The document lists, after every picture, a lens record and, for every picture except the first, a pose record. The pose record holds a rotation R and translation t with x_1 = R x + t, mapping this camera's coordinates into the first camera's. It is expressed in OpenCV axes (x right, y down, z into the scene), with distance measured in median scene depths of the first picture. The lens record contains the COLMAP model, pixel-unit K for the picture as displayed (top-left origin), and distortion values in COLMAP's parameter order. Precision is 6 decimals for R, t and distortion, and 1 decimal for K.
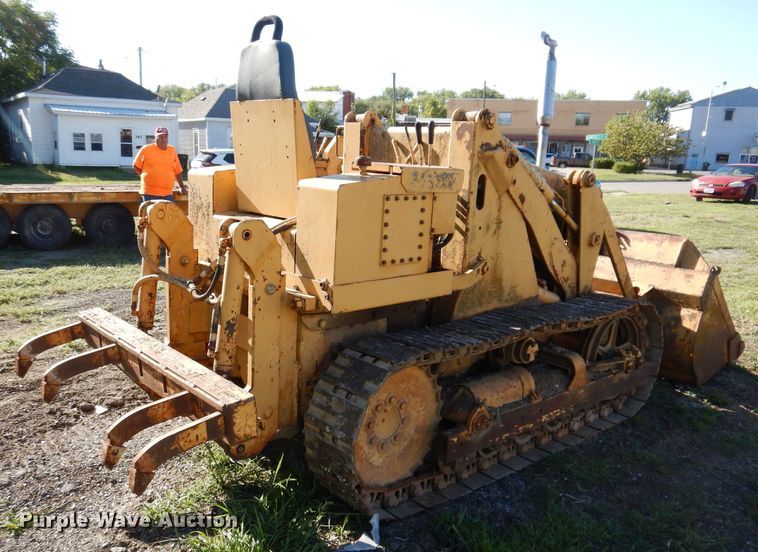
lens RADIAL K [[654.7, 0, 340.6], [0, 654.7, 306.0], [0, 0, 1]] dist [0.005975, -0.005159]
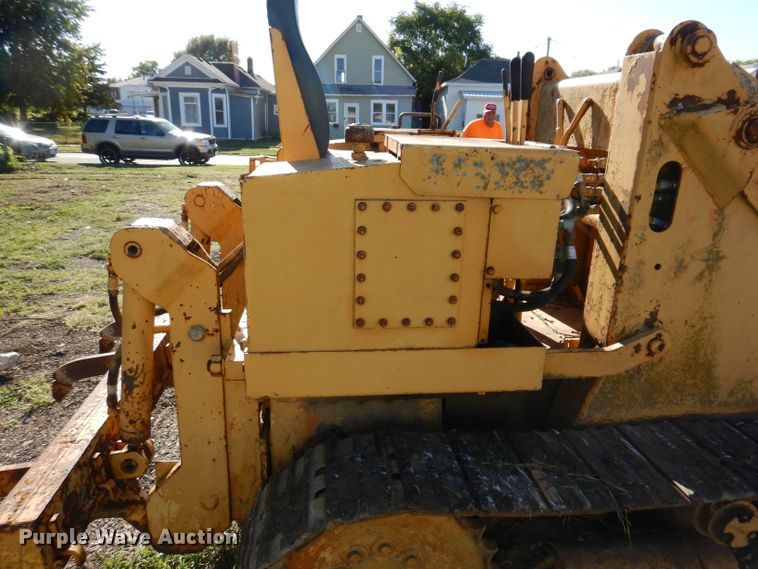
lens RADIAL K [[537.9, 0, 378.3], [0, 537.9, 287.5], [0, 0, 1]] dist [0.009262, -0.000272]
pose [[0.832031, 0.152359, -0.533396, 0.271262], [-0.123465, 0.988286, 0.089704, -0.118945], [0.540815, -0.008781, 0.841096, 0.549855]]
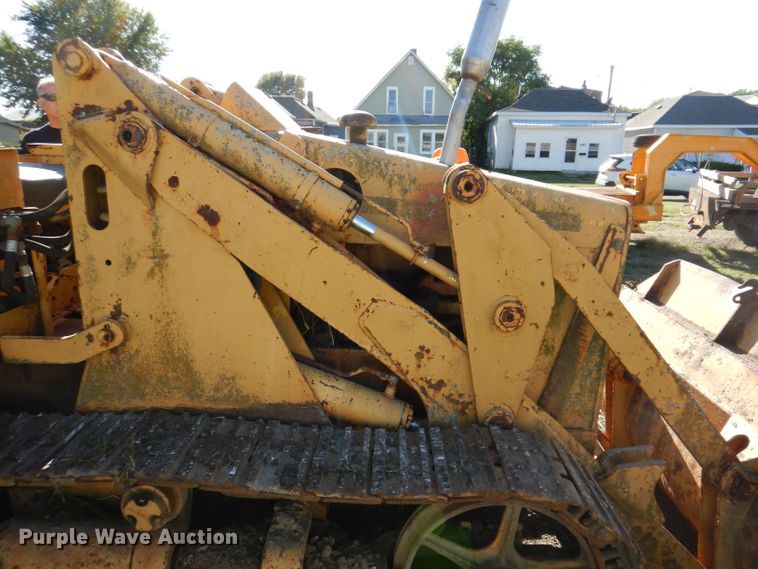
lens RADIAL K [[537.9, 0, 379.7], [0, 537.9, 288.8], [0, 0, 1]] dist [0.009262, -0.000272]
pose [[0.753531, 0.149357, -0.640222, 0.716547], [-0.146813, 0.987487, 0.057574, -0.164619], [0.640810, 0.050609, 0.766030, 0.837193]]
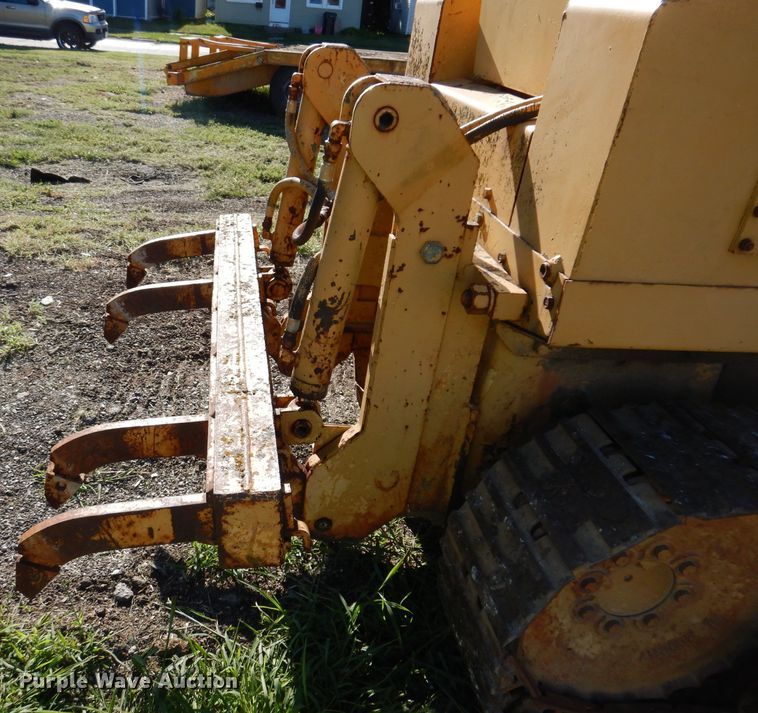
lens RADIAL K [[672.4, 0, 285.3], [0, 672.4, 357.8], [0, 0, 1]] dist [0.011631, 0.006329]
pose [[0.818770, 0.293075, -0.493683, 0.052955], [-0.177203, 0.946913, 0.268245, -0.054105], [0.546091, -0.132149, 0.827237, 0.462260]]
